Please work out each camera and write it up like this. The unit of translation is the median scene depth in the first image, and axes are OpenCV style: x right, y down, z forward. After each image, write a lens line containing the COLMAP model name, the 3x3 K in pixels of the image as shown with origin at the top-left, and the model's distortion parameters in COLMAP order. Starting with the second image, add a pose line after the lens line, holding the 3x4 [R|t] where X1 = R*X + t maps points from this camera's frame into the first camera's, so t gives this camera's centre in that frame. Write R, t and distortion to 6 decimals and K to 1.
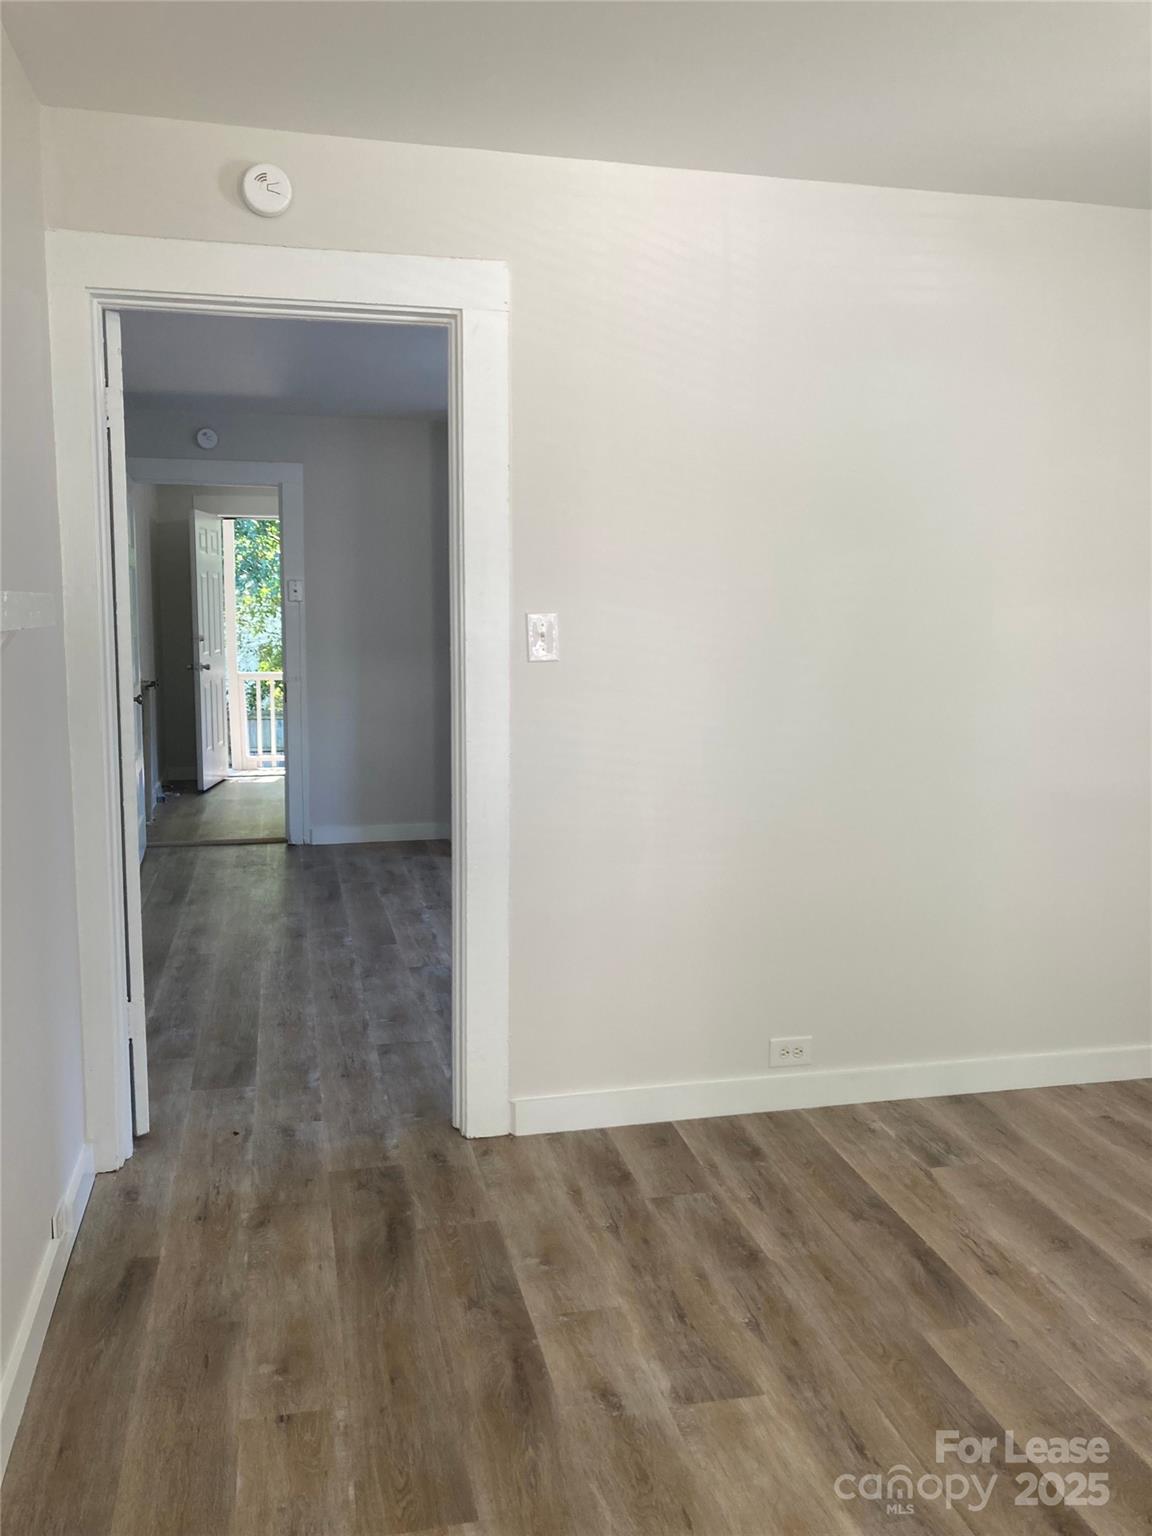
lens RADIAL K [[1266.2, 0, 576.3], [0, 1266.2, 766.8], [0, 0, 1]] dist [0.005920, -0.005017]
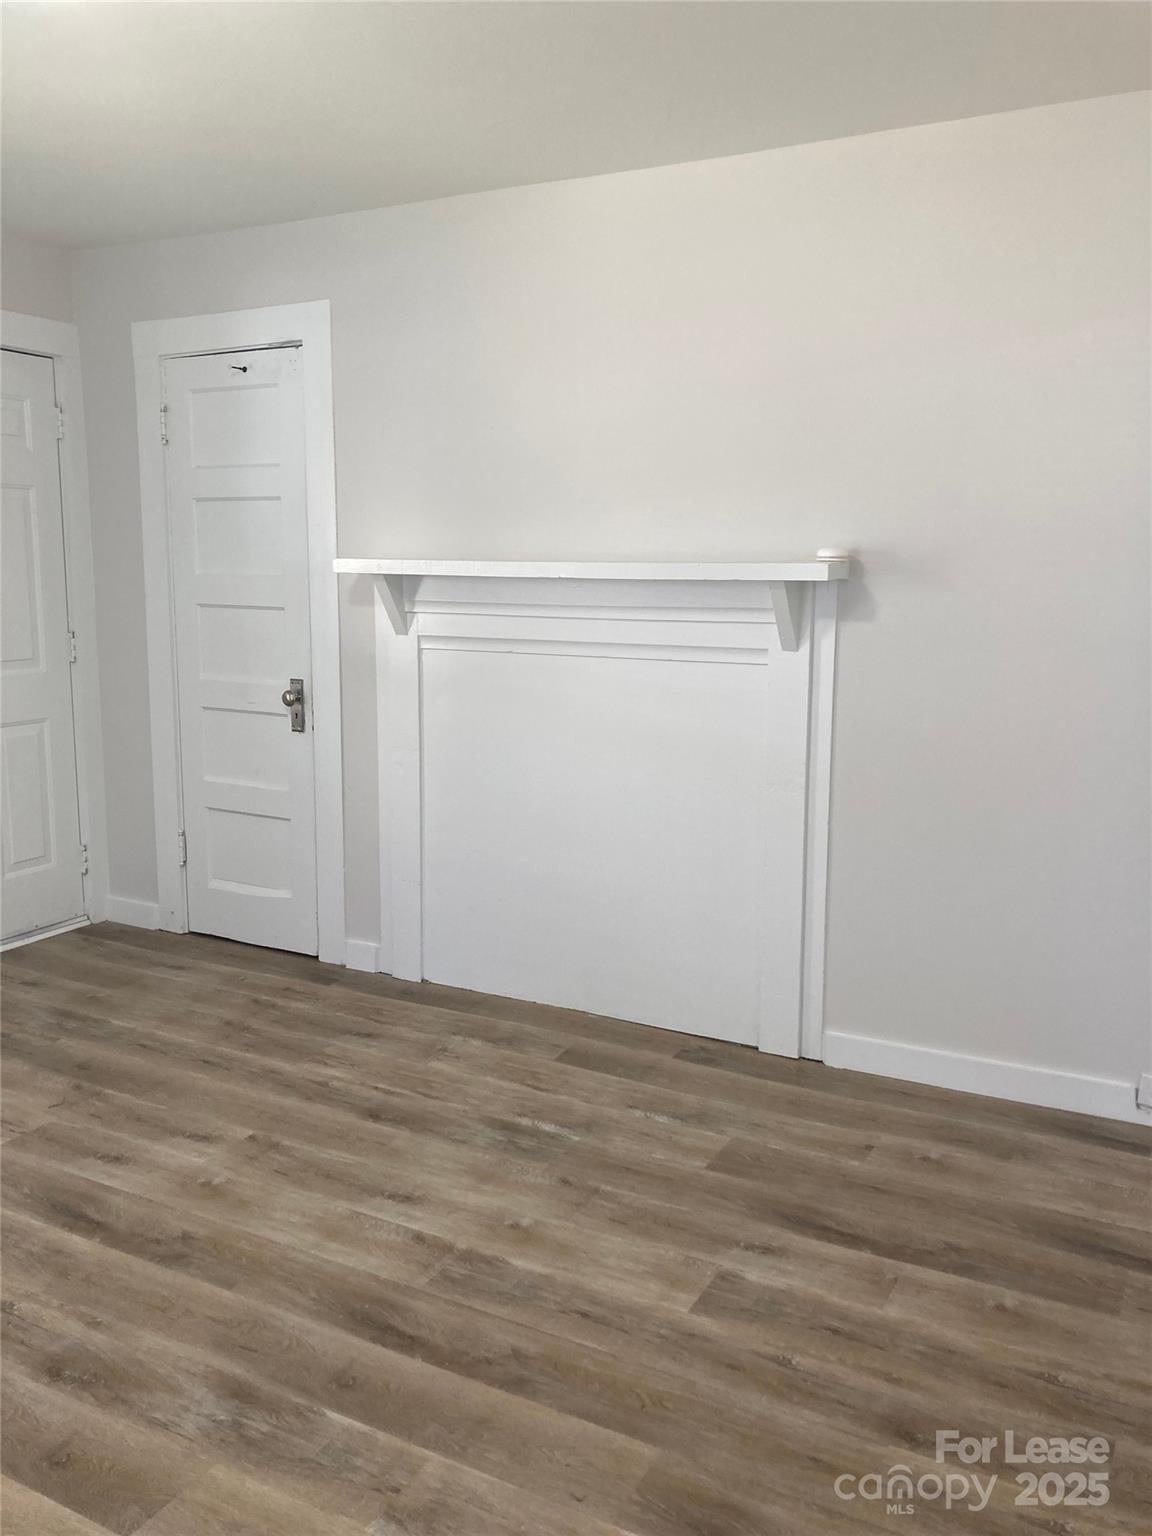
lens RADIAL K [[1266.2, 0, 576.1], [0, 1266.2, 767.4], [0, 0, 1]] dist [0.005920, -0.005017]
pose [[-0.669001, 0.115197, -0.734280, 0.909981], [-0.092483, 0.967337, 0.236022, -0.188382], [0.737485, 0.225808, -0.636496, 1.449254]]
